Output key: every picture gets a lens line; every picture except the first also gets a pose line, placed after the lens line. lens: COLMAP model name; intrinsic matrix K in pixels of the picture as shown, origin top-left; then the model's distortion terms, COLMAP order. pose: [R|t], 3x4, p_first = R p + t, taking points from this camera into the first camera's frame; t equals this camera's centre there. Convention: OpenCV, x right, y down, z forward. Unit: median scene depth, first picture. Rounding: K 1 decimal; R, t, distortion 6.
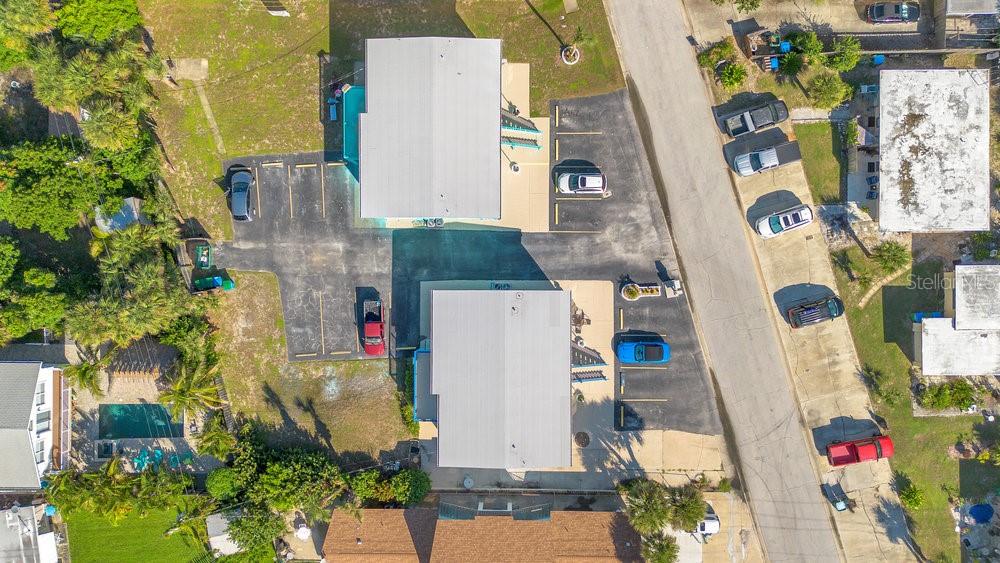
lens RADIAL K [[709.3, 0, 502.3], [0, 709.3, 276.0], [0, 0, 1]] dist [0.084963, -0.102076]
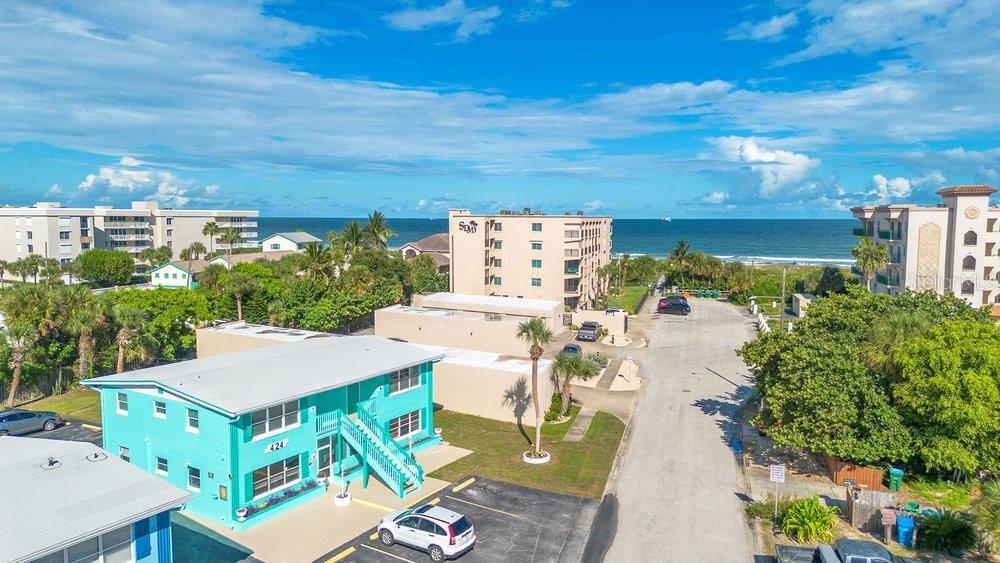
lens RADIAL K [[706.3, 0, 501.6], [0, 706.3, 281.6], [0, 0, 1]] dist [0.078418, -0.083919]
pose [[0.850332, 0.049243, -0.523938, 0.385412], [-0.526219, 0.069468, -0.847506, 0.221222], [-0.005336, 0.996368, 0.084984, 0.791867]]
